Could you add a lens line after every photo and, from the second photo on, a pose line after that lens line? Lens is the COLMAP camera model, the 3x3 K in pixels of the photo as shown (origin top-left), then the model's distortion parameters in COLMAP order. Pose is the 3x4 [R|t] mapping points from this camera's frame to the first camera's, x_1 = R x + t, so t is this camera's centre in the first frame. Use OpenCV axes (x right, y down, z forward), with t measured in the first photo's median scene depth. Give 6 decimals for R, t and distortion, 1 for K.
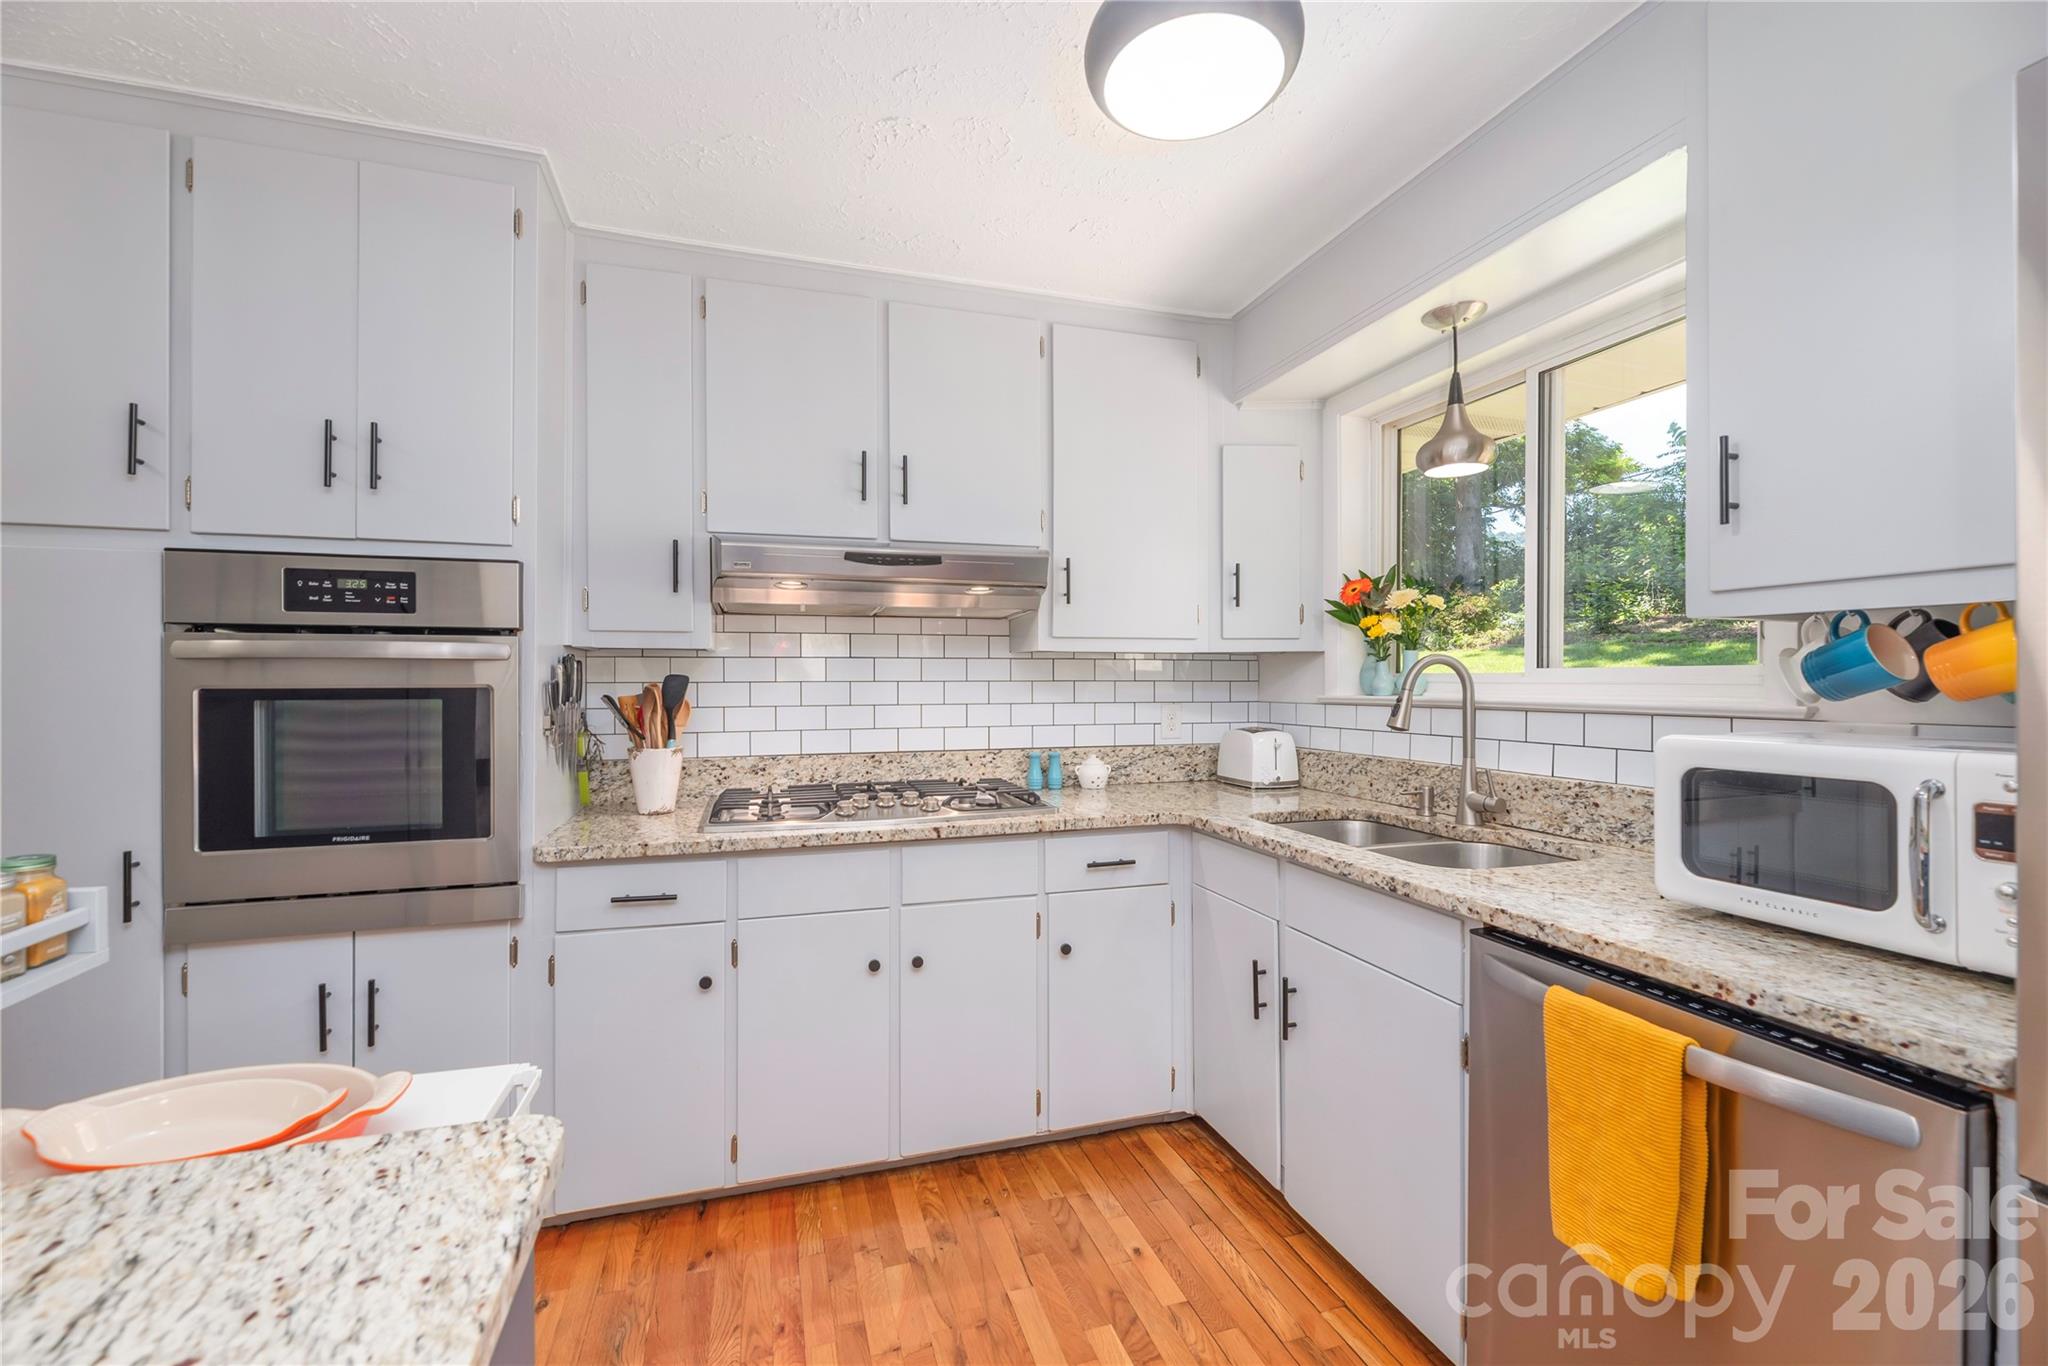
lens RADIAL K [[847.2, 0, 1015.5], [0, 847.2, 687.4], [0, 0, 1]] dist [0.001709, -0.000539]
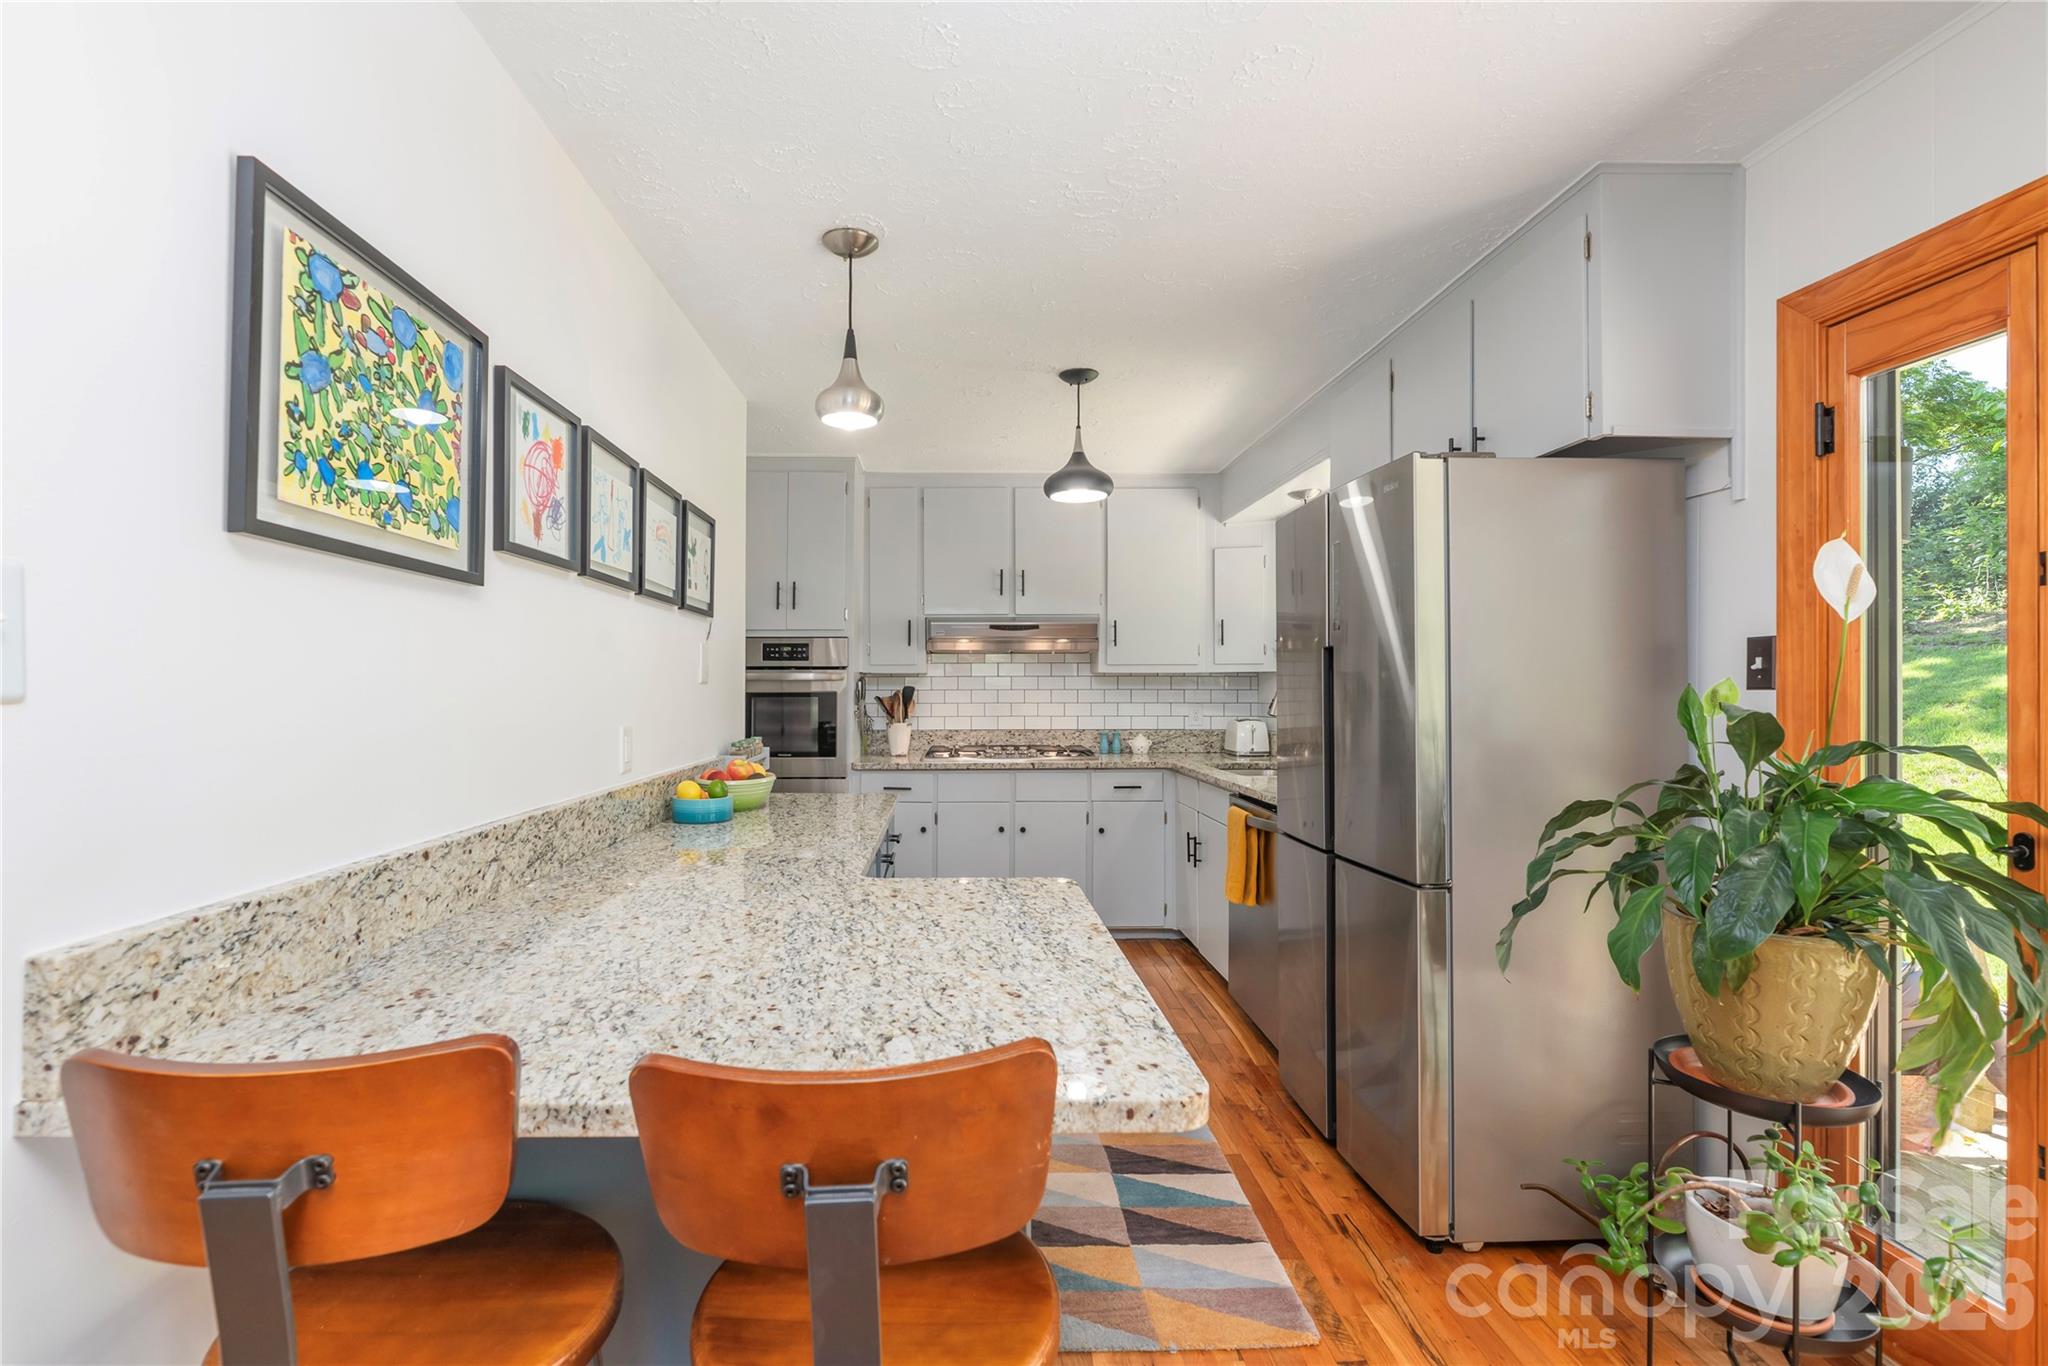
lens RADIAL K [[904.4, 0, 958.3], [0, 904.4, 670.8], [0, 0, 1]] dist [-0.012302, 0.000009]
pose [[0.956654, -0.005278, -0.291178, 0.326509], [-0.003082, 0.999596, -0.028244, 0.008014], [0.291210, 0.027918, 0.956252, -0.990944]]
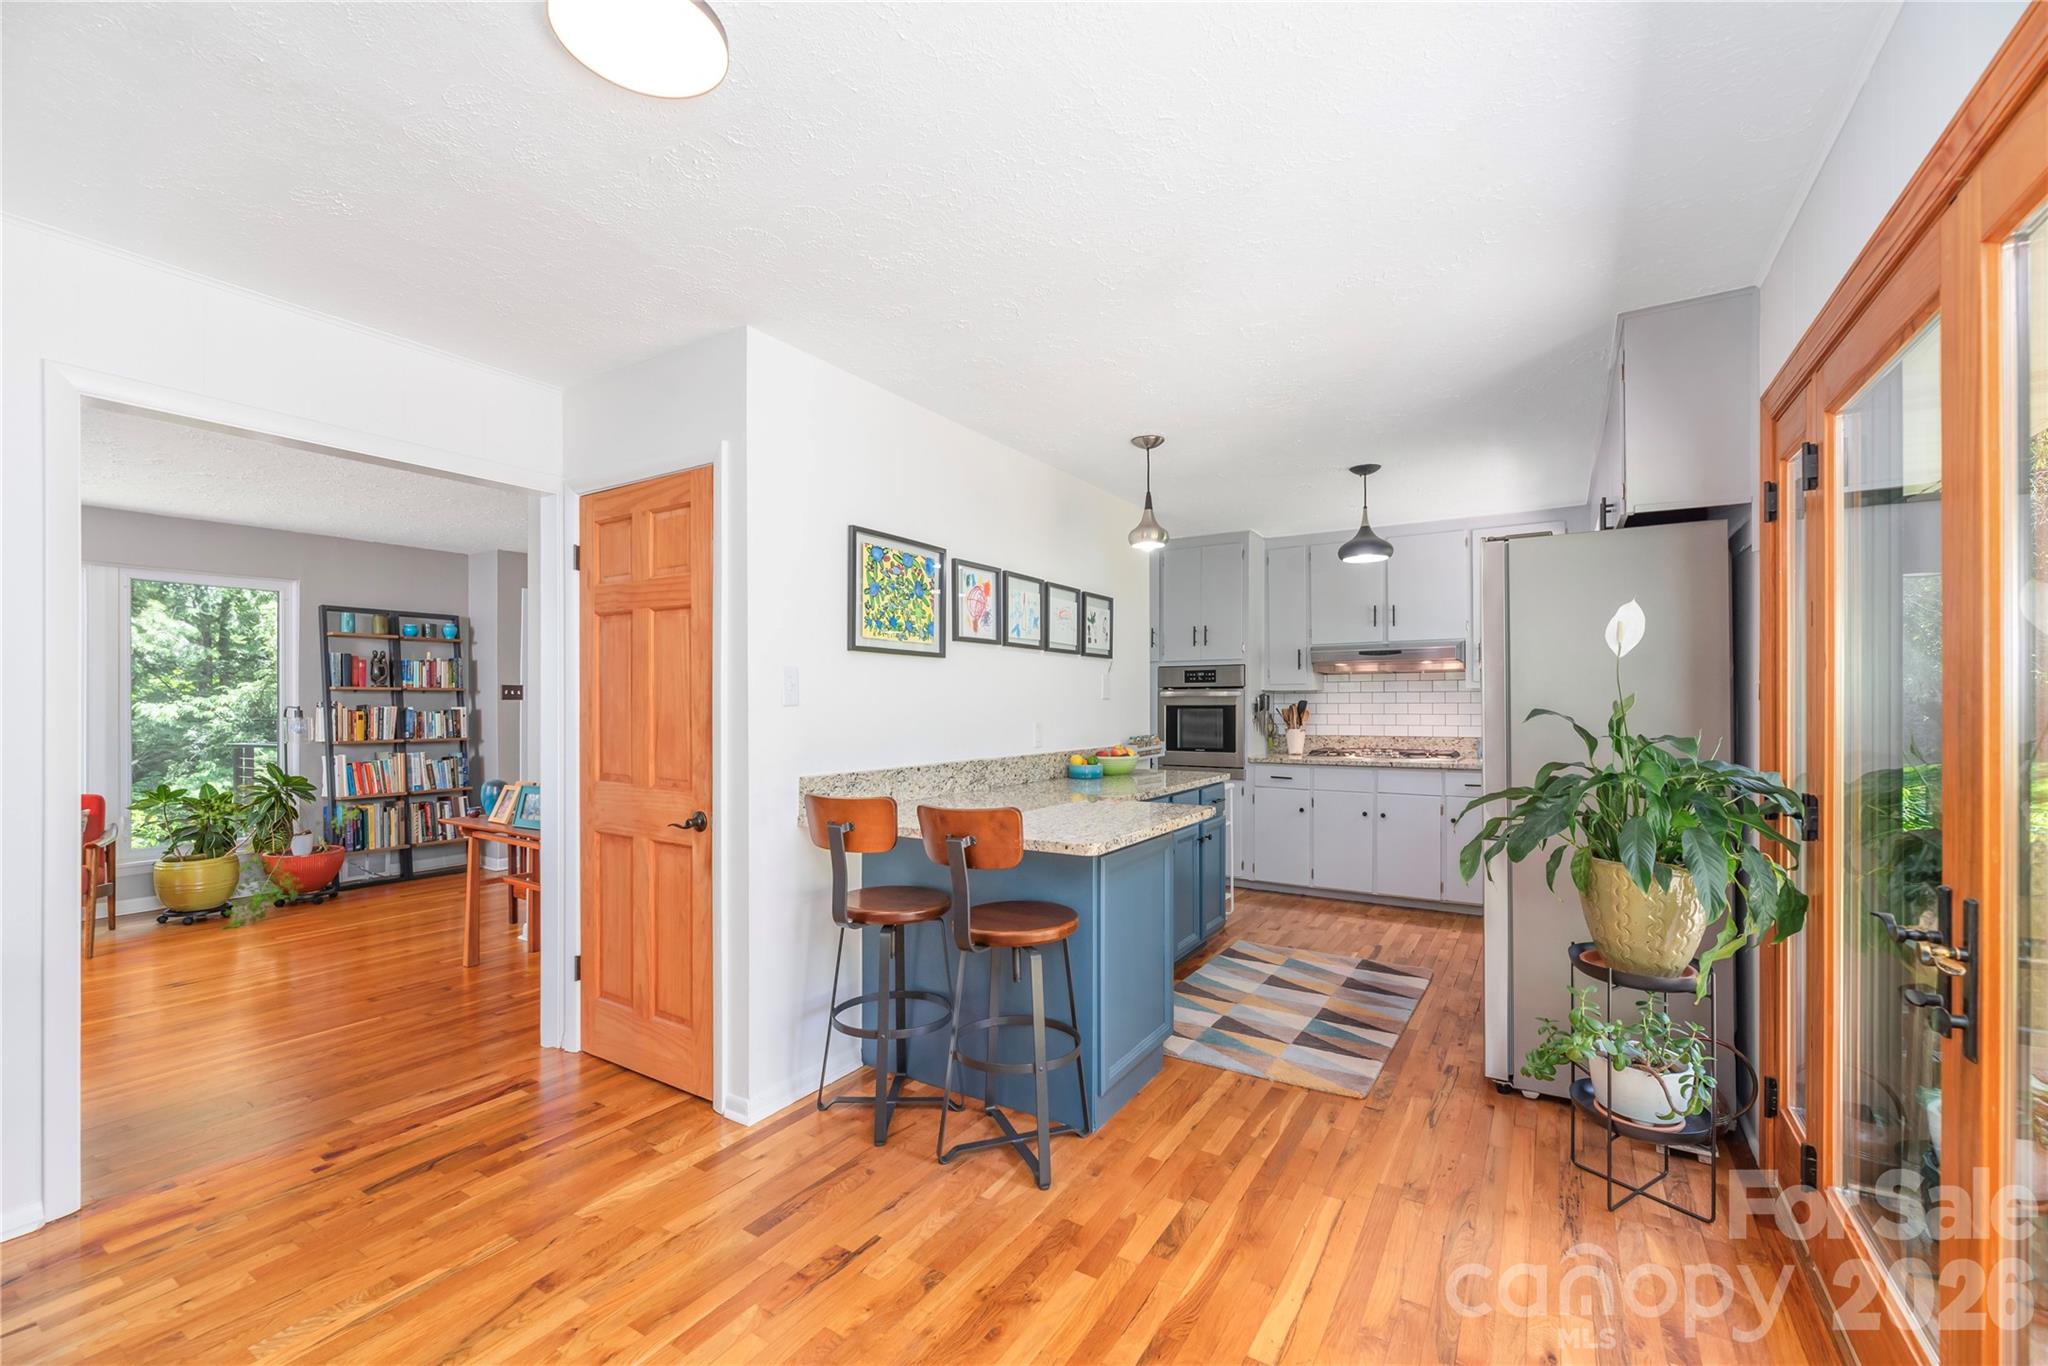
lens RADIAL K [[847.2, 0, 1022.8], [0, 847.2, 685.1], [0, 0, 1]] dist [0.001709, -0.000539]
pose [[0.651420, -0.016204, -0.758545, 0.987541], [-0.006195, 0.999625, -0.026674, 0.011546], [0.758692, 0.022075, 0.651075, -1.301899]]
